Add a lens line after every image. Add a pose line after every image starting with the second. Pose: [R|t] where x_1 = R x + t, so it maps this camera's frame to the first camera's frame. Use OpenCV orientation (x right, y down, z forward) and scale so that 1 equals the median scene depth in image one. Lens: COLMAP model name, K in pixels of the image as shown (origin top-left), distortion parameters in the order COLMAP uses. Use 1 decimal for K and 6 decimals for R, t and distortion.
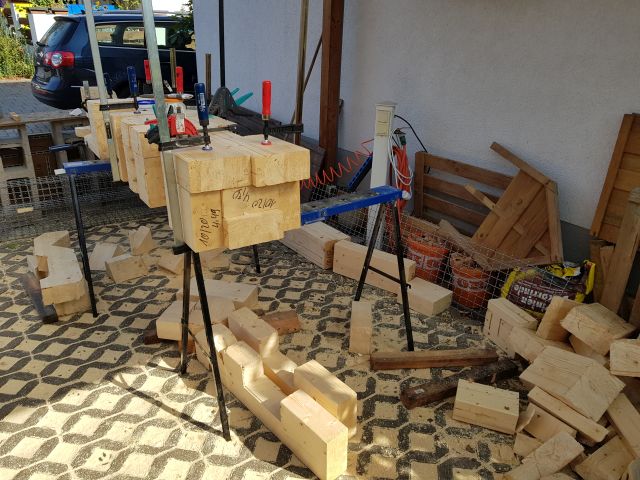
lens RADIAL K [[485.9, 0, 318.7], [0, 485.9, 239.4], [0, 0, 1]] dist [-0.001503, -0.000850]
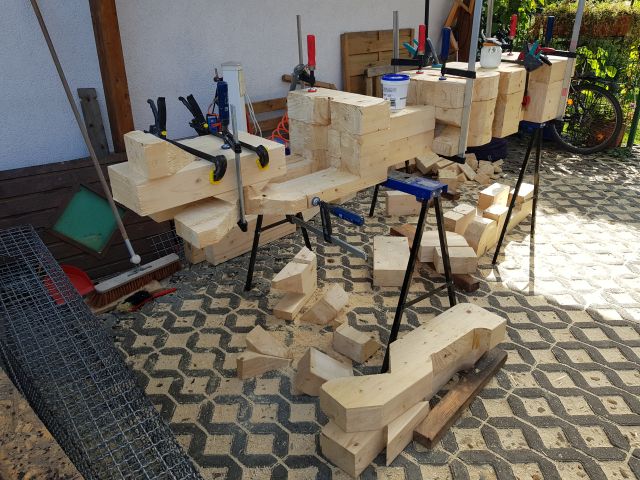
lens RADIAL K [[485.9, 0, 319.8], [0, 485.9, 240.3], [0, 0, 1]] dist [-0.001503, -0.000850]
pose [[-0.140684, -0.452763, 0.880462, -1.314300], [0.427552, 0.774324, 0.466499, -0.557924], [-0.892977, 0.442072, 0.084645, 1.295207]]
